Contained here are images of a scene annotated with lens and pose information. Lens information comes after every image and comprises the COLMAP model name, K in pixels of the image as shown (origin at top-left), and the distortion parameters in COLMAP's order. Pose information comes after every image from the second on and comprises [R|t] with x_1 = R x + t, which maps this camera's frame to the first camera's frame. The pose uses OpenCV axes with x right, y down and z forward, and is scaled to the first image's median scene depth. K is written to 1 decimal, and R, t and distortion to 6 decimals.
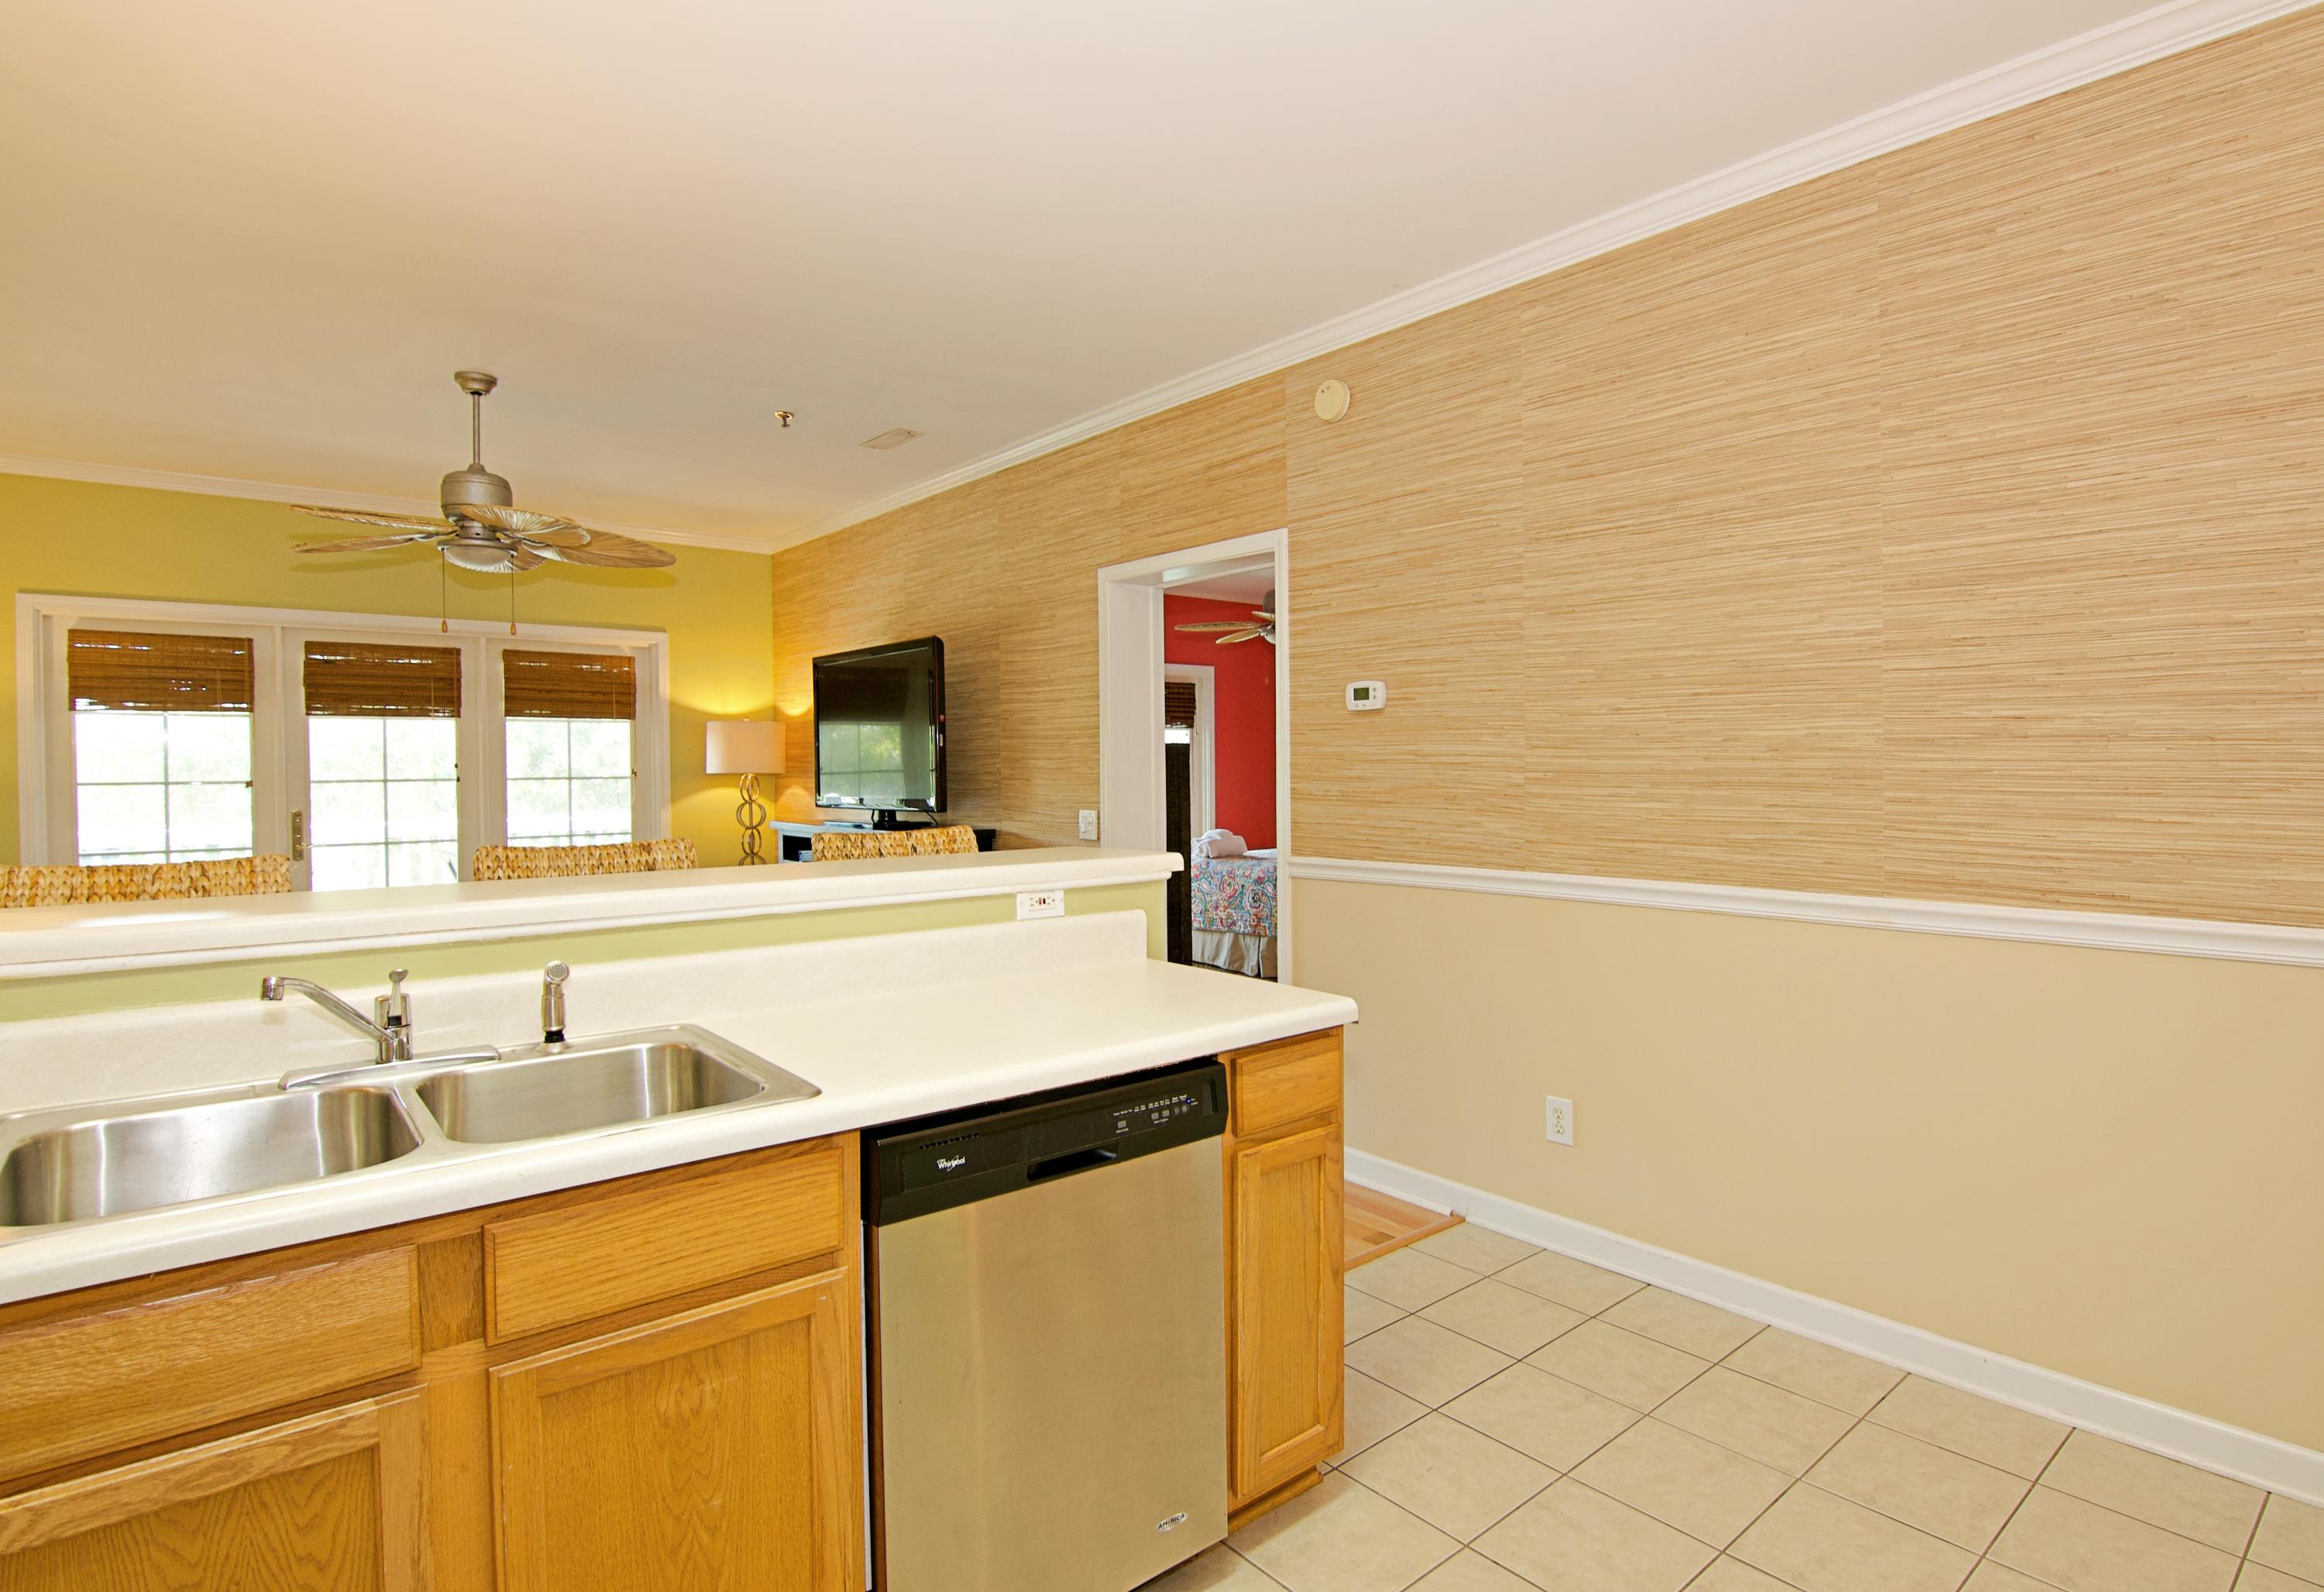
lens RADIAL K [[1184.8, 0, 1164.3], [0, 1184.8, 782.8], [0, 0, 1]] dist [-0.006116, -0.007880]
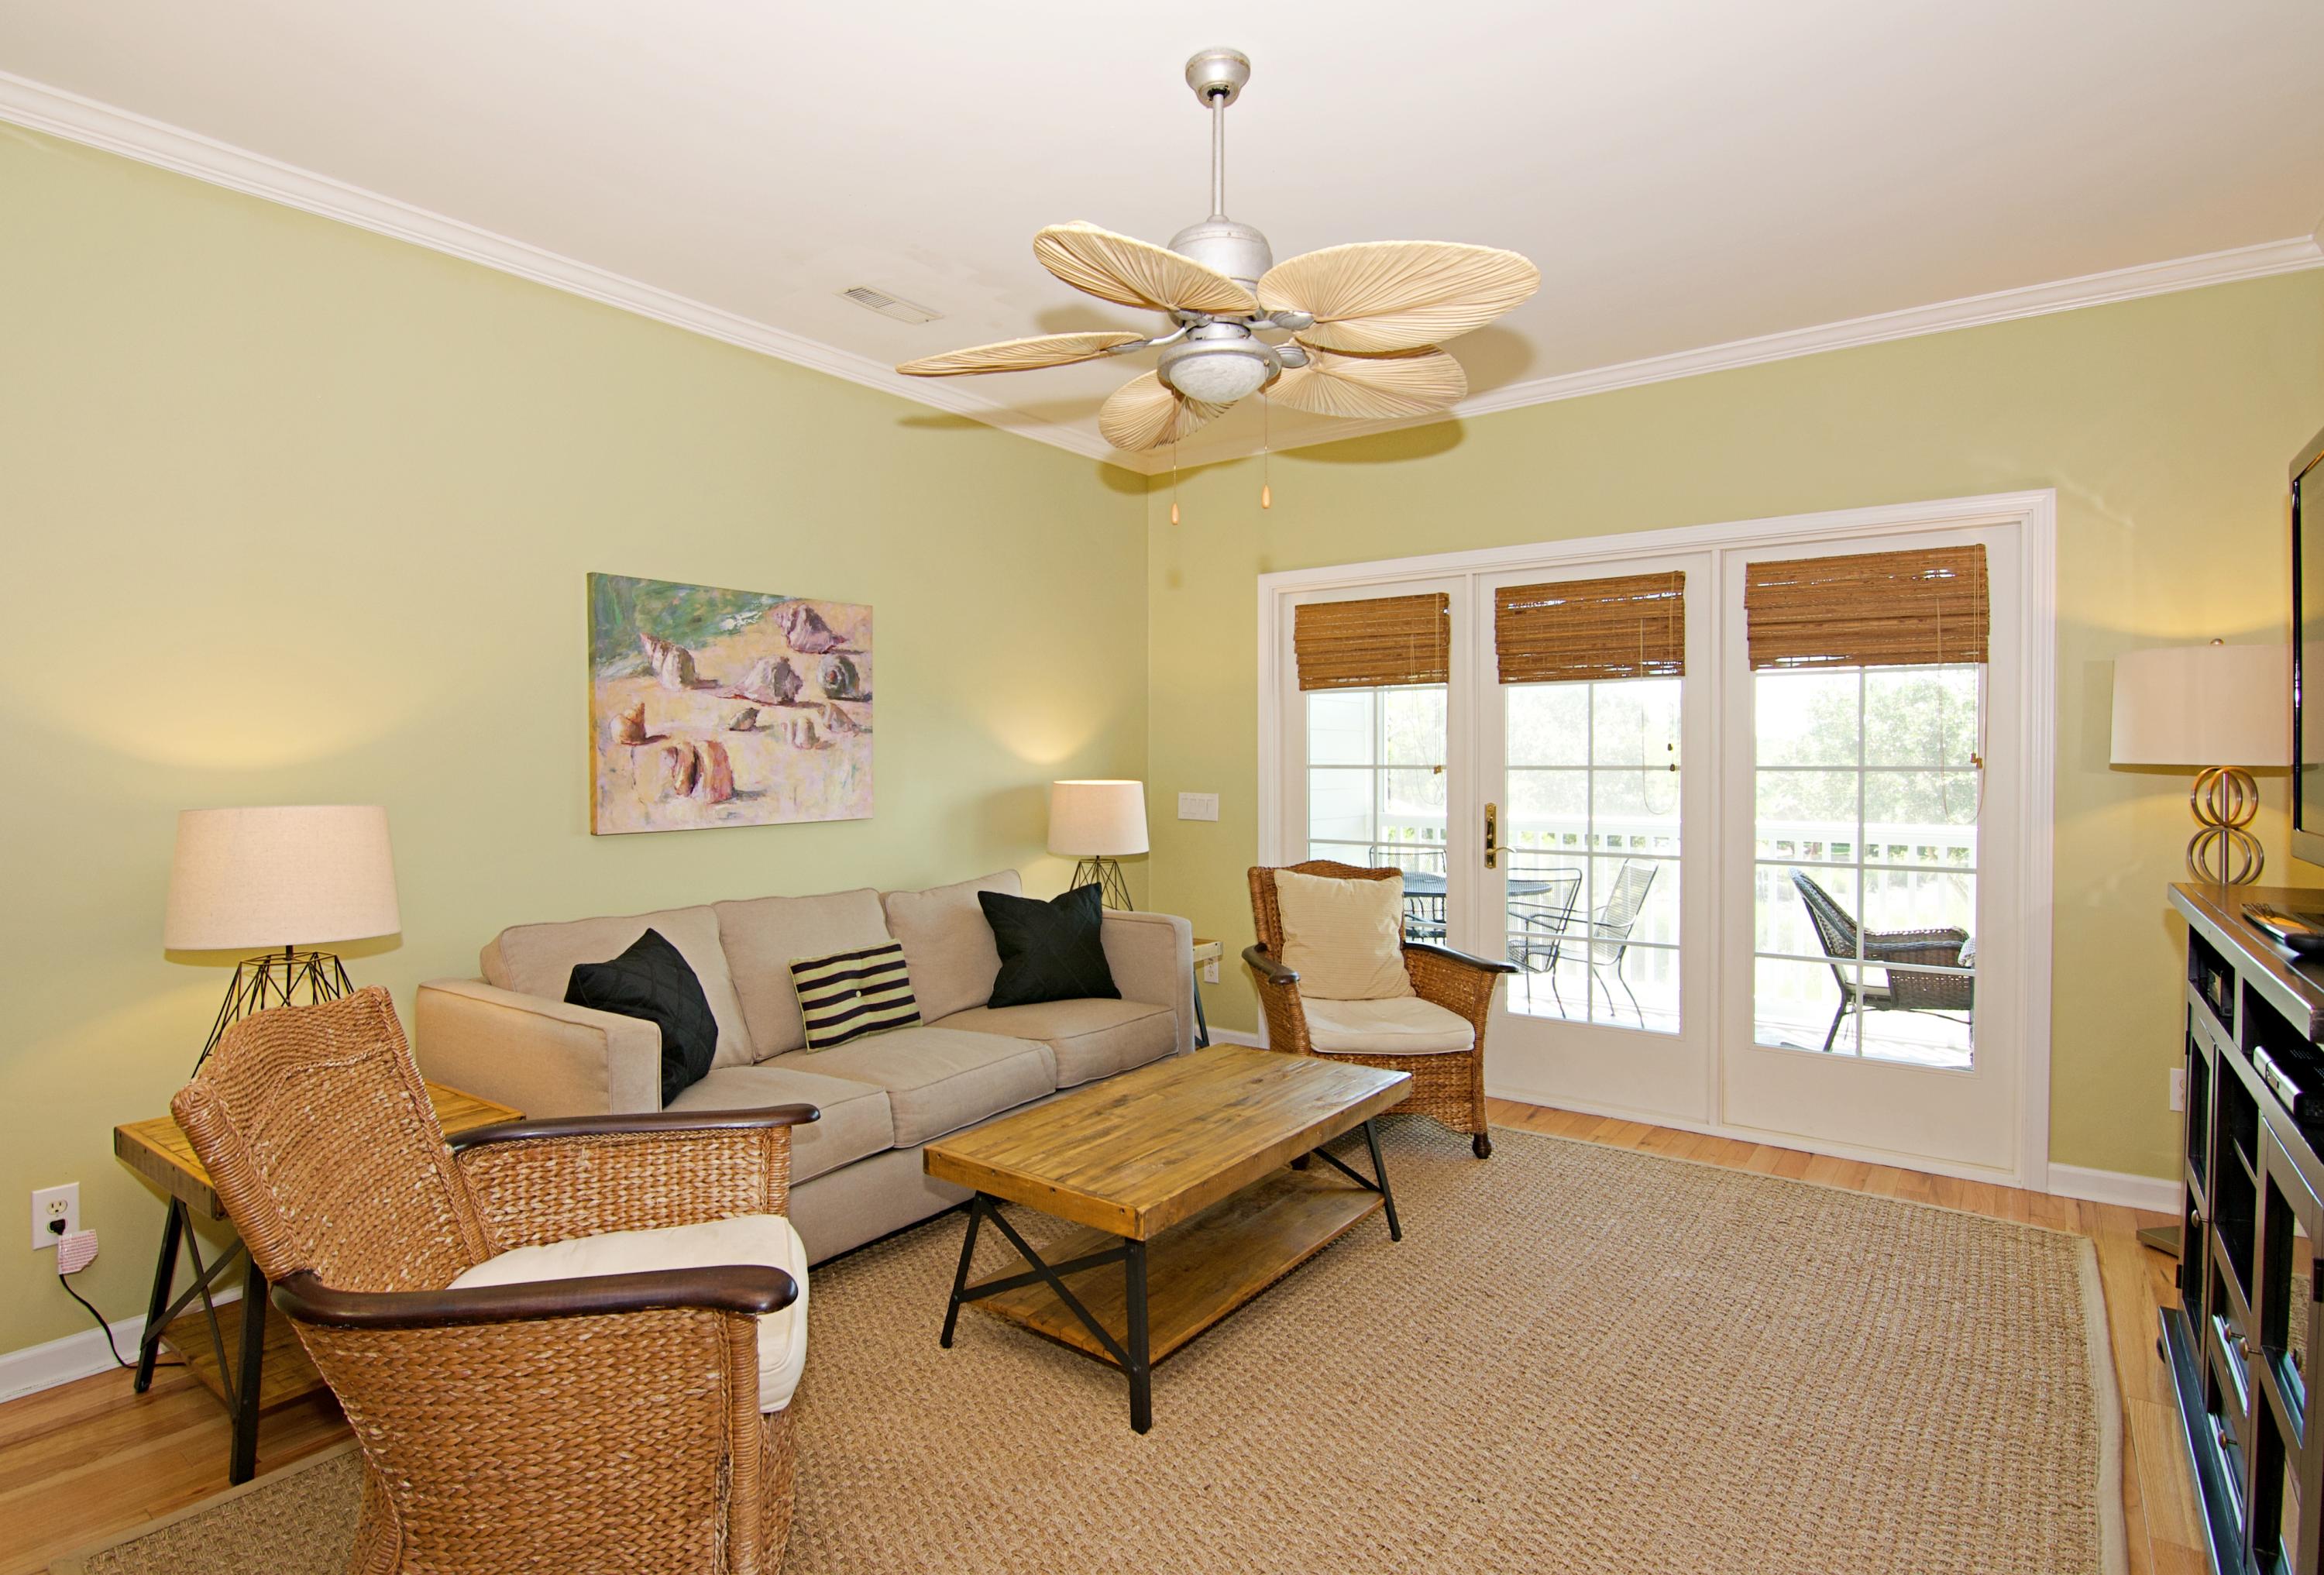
lens RADIAL K [[1144.0, 0, 1165.1], [0, 1144.0, 778.6], [0, 0, 1]] dist [-0.013159, -0.004011]
pose [[0.225573, 0.024390, -0.973921, -0.036140], [-0.013317, 0.999670, 0.021950, -0.007862], [0.974135, 0.008018, 0.225824, 0.673343]]
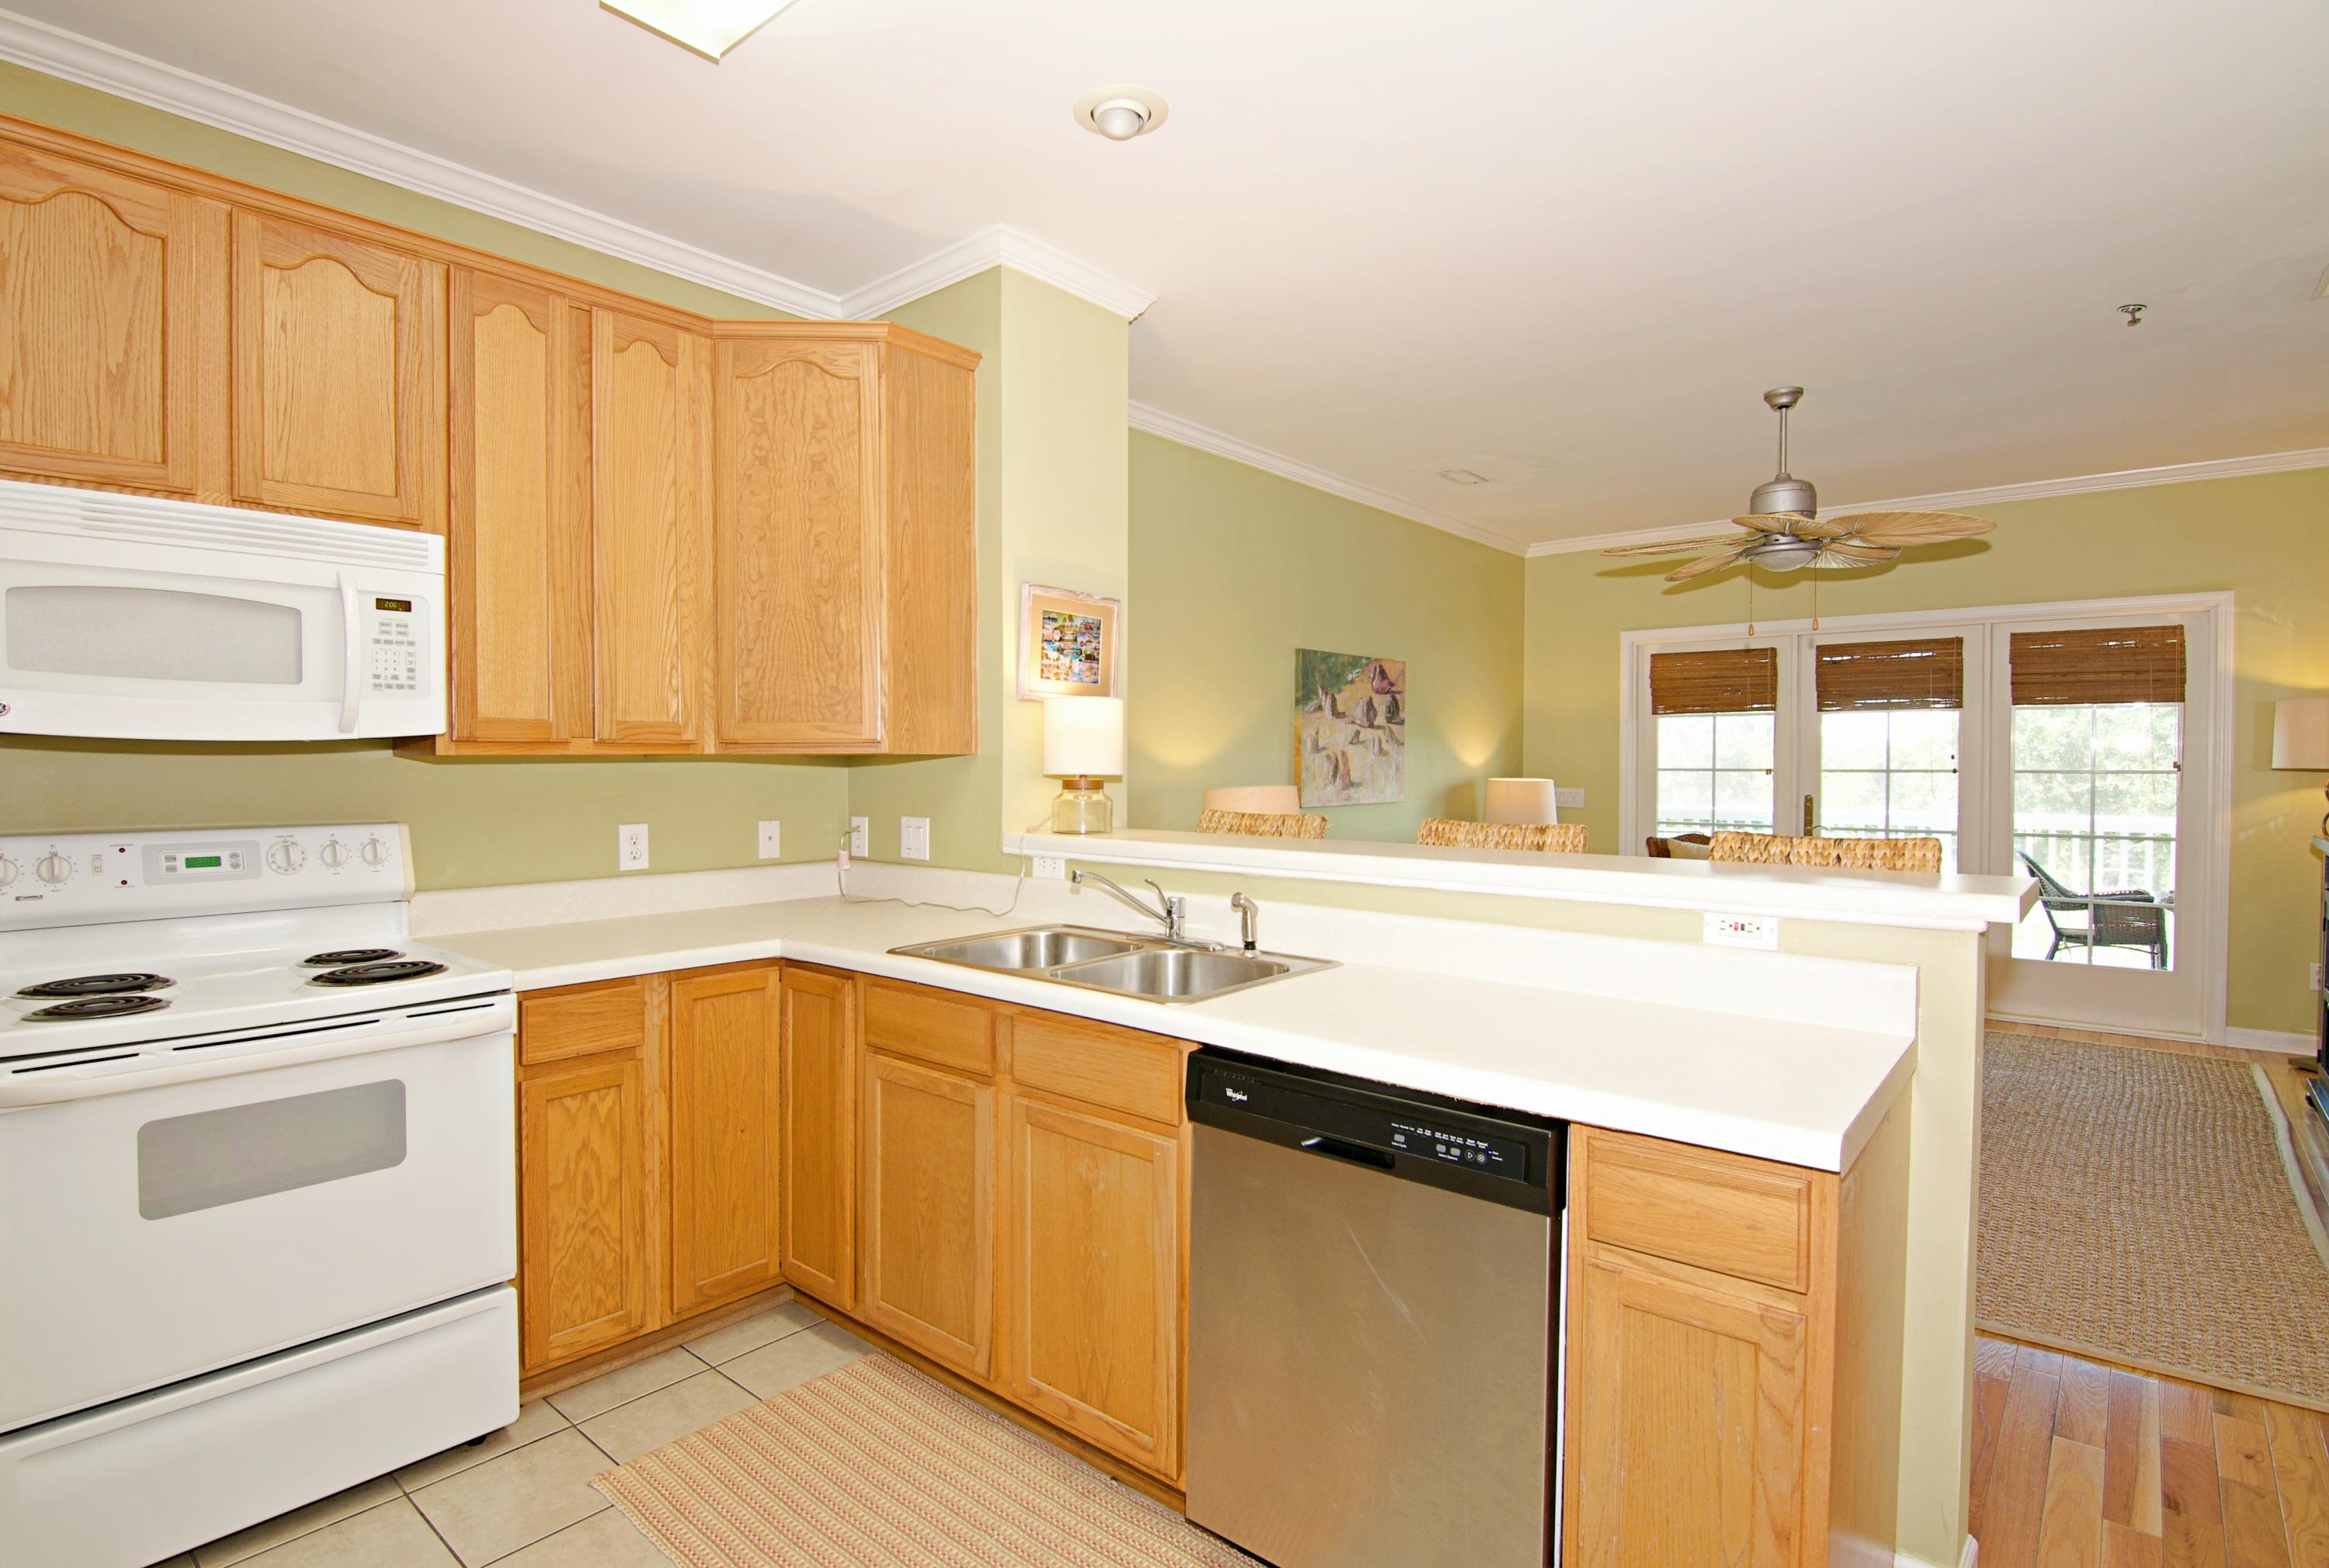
lens RADIAL K [[1146.3, 0, 1155.9], [0, 1146.3, 783.7], [0, 0, 1]] dist [-0.013159, -0.004011]
pose [[0.162787, 0.027309, -0.986283, 0.274900], [-0.016803, 0.999549, 0.024903, -0.004973], [0.986518, 0.012518, 0.163173, 0.217385]]
